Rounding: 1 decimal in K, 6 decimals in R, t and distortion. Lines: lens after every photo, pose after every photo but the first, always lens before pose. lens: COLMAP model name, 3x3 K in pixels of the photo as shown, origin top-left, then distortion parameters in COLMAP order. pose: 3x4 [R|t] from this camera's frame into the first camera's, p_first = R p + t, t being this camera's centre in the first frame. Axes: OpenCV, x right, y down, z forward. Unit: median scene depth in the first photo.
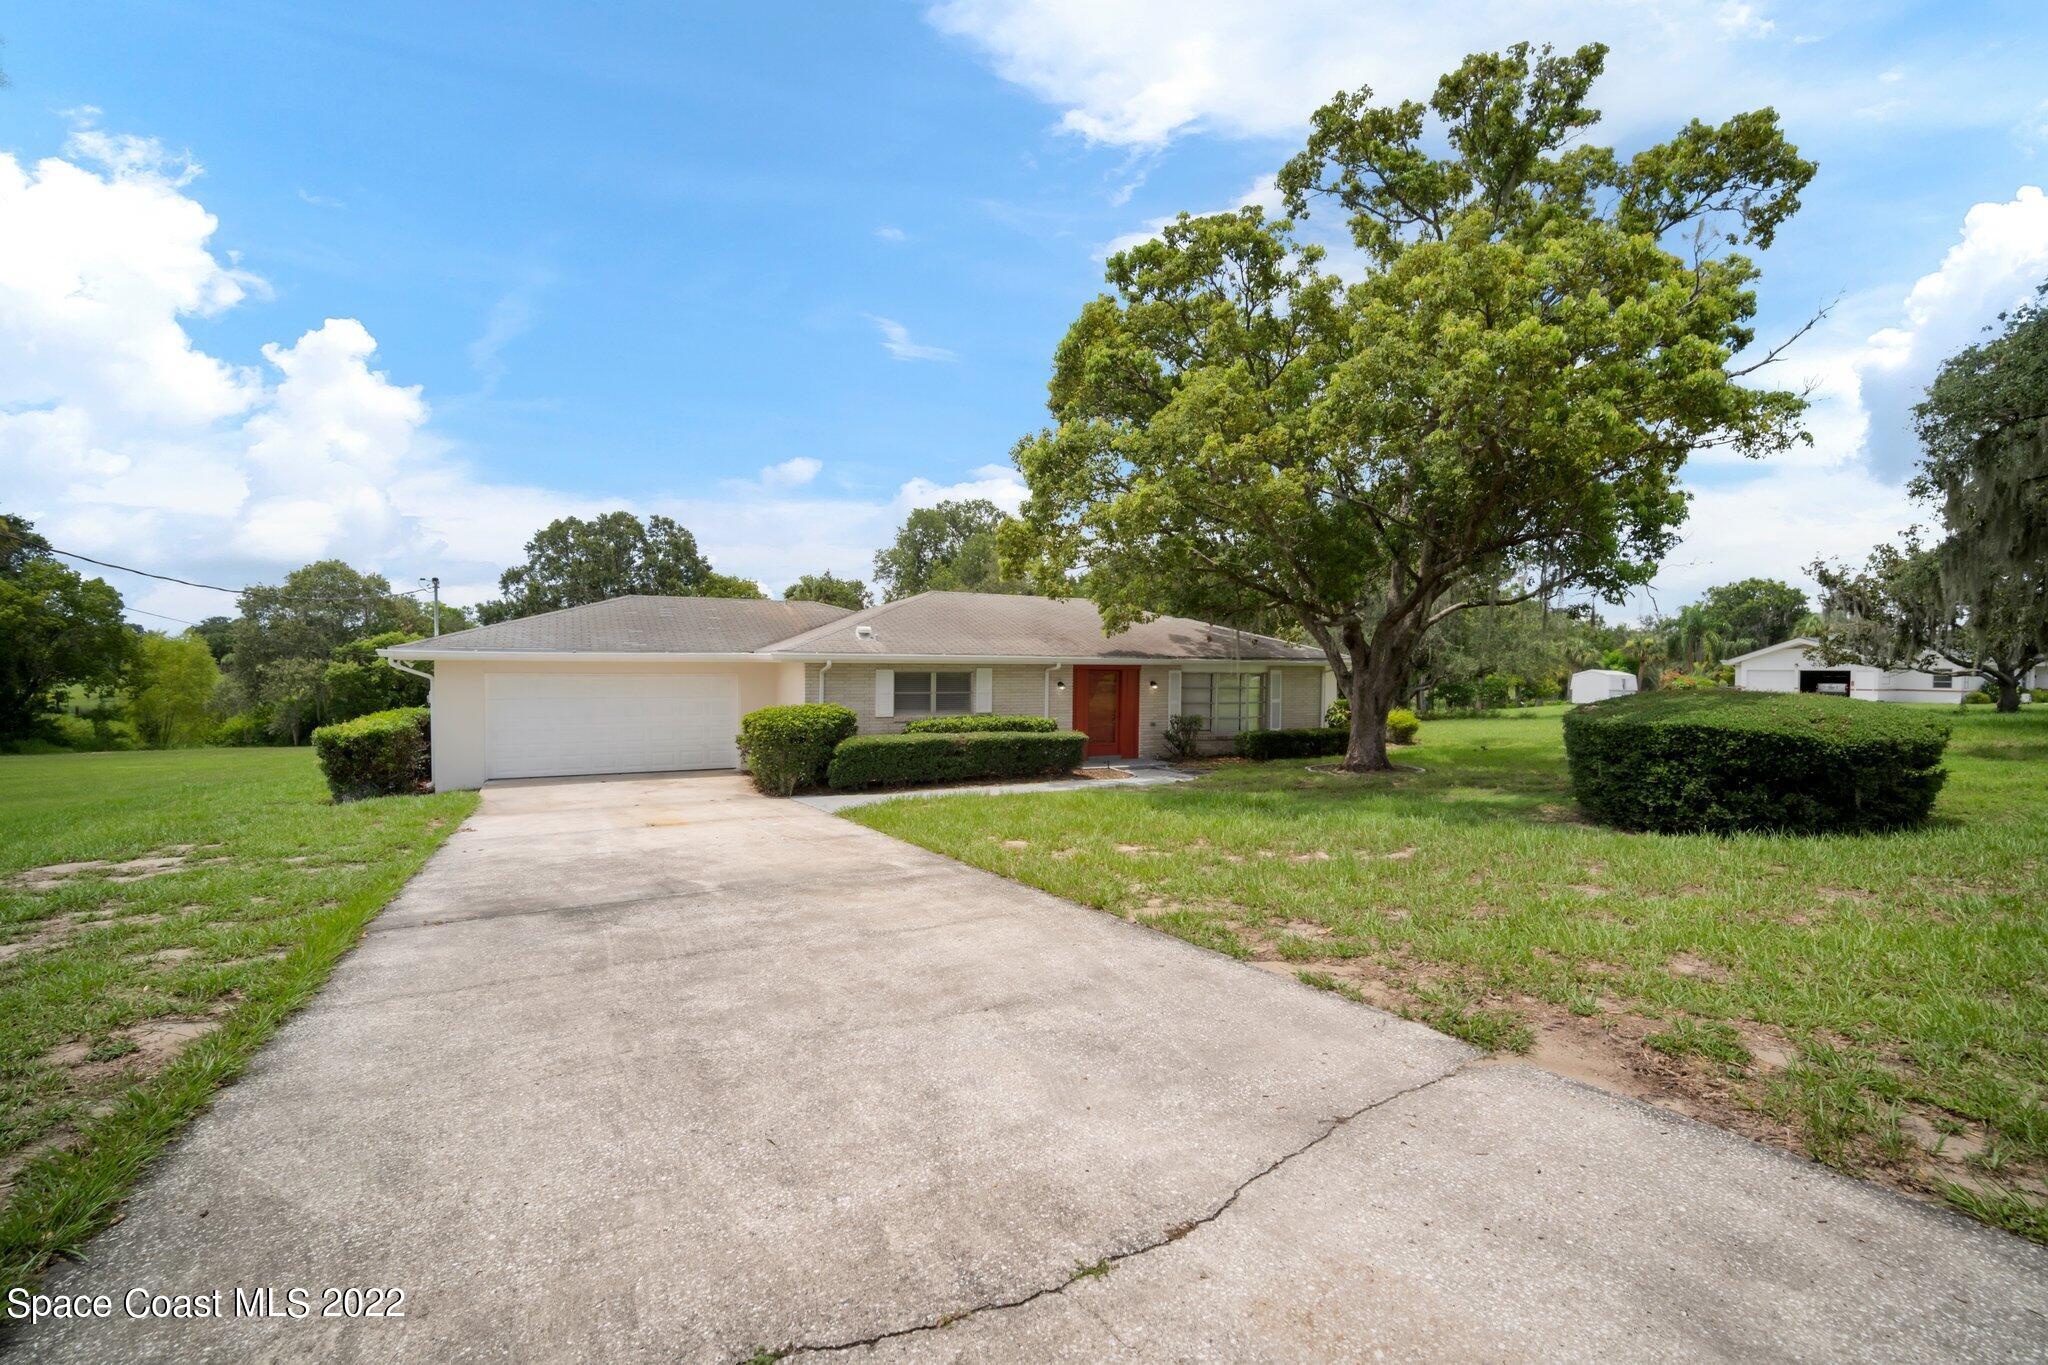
lens RADIAL K [[901.3, 0, 1024.1], [0, 901.3, 682.7], [0, 0, 1]] dist [-0.013703, 0.004714]
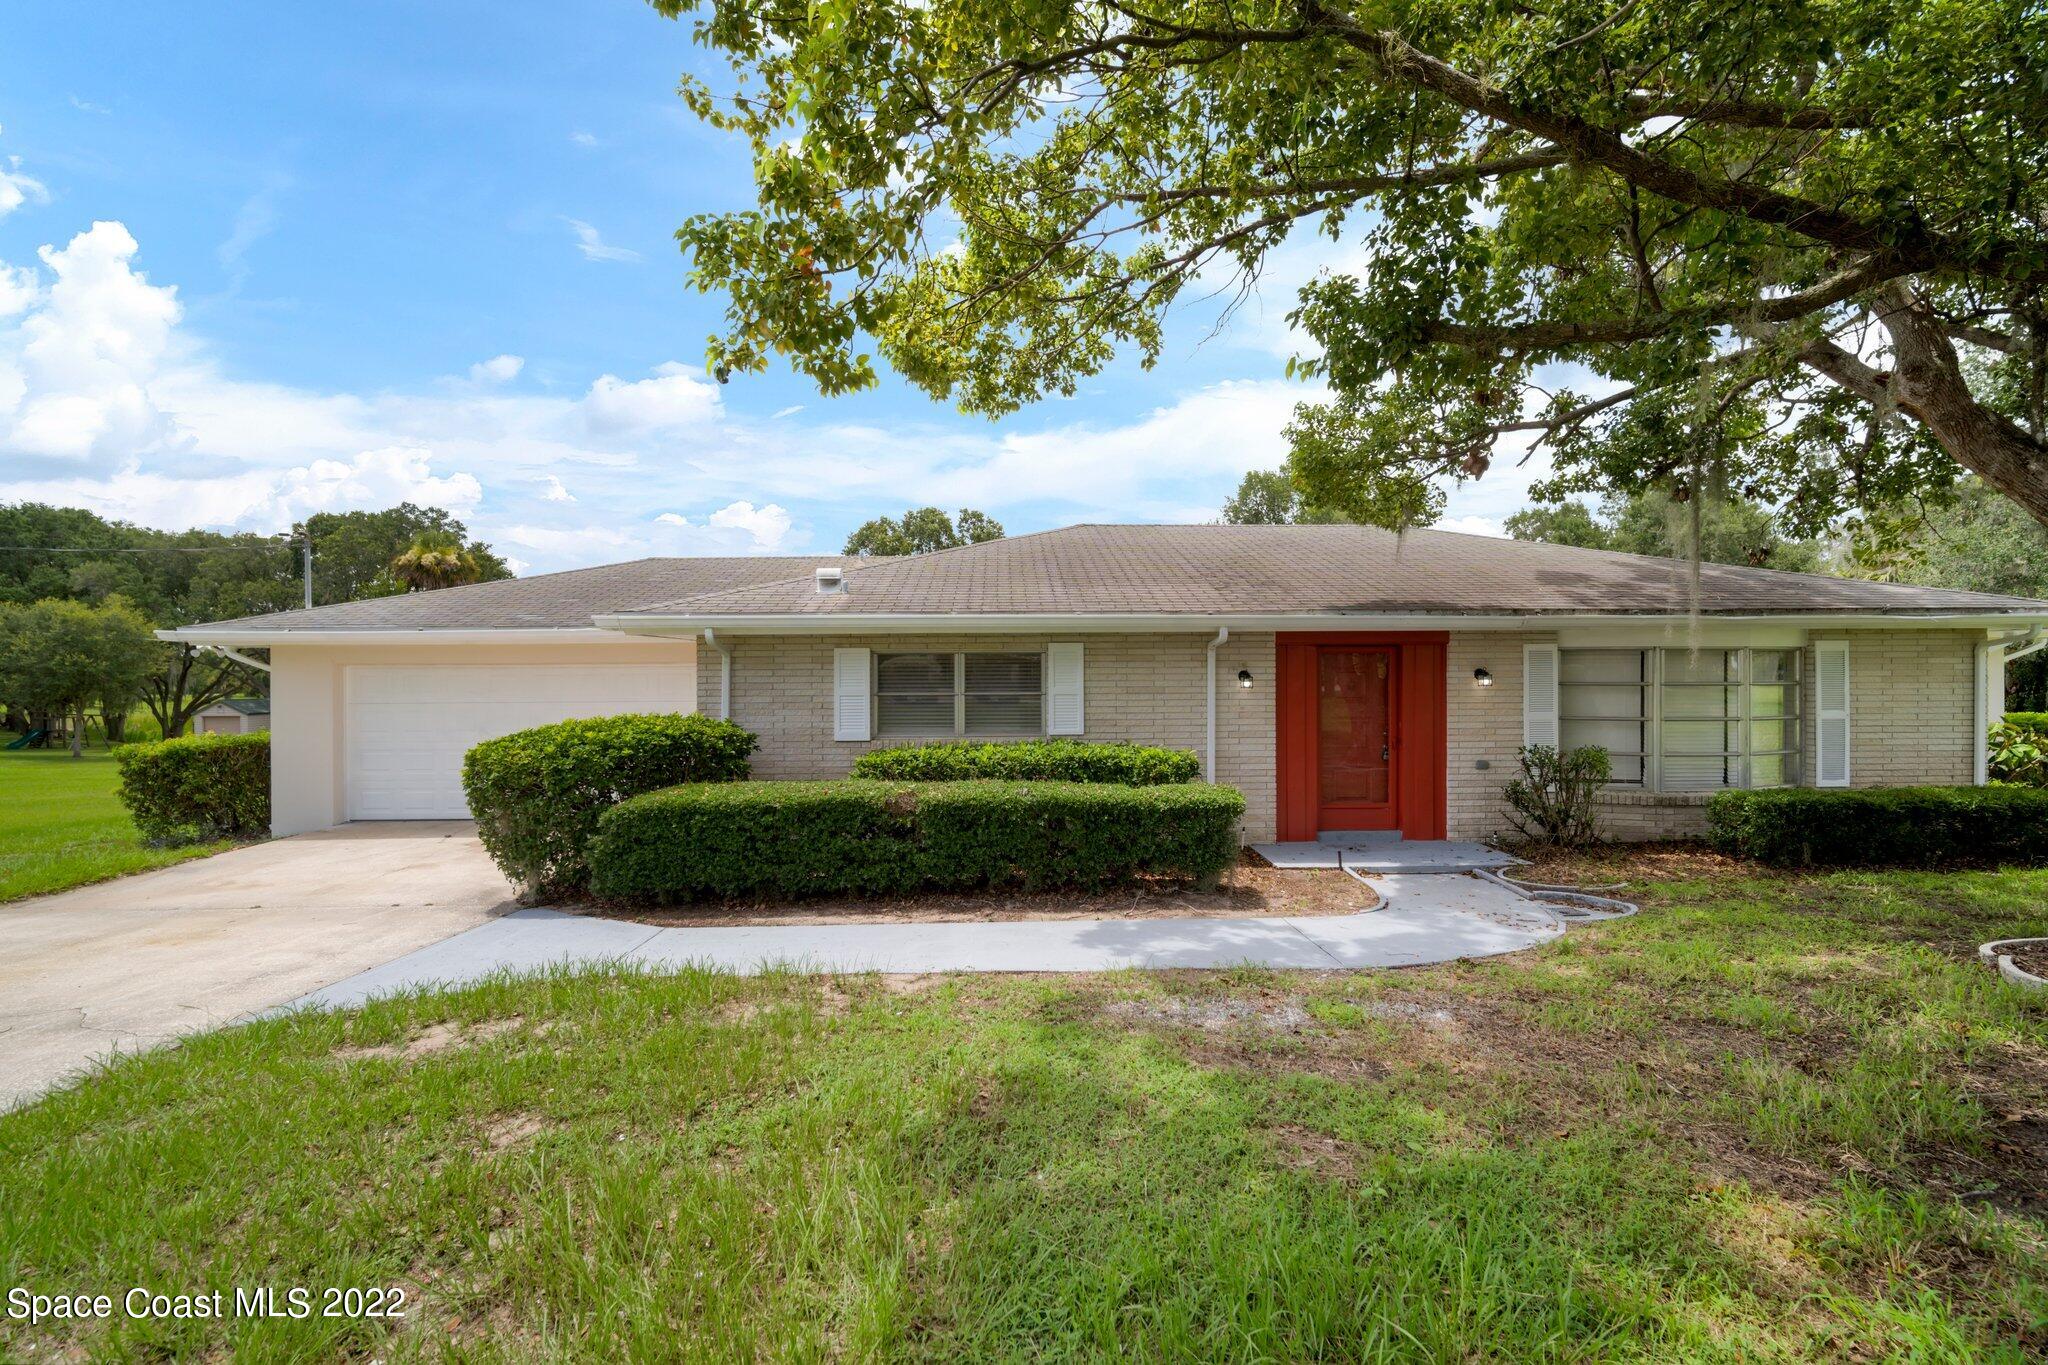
lens RADIAL K [[901.3, 0, 1025.3], [0, 901.3, 686.4], [0, 0, 1]] dist [-0.013703, 0.004714]
pose [[0.901355, -0.004531, -0.433058, 0.133418], [0.002109, 0.999979, -0.006073, 0.009411], [0.433077, 0.004560, 0.901345, 0.507621]]
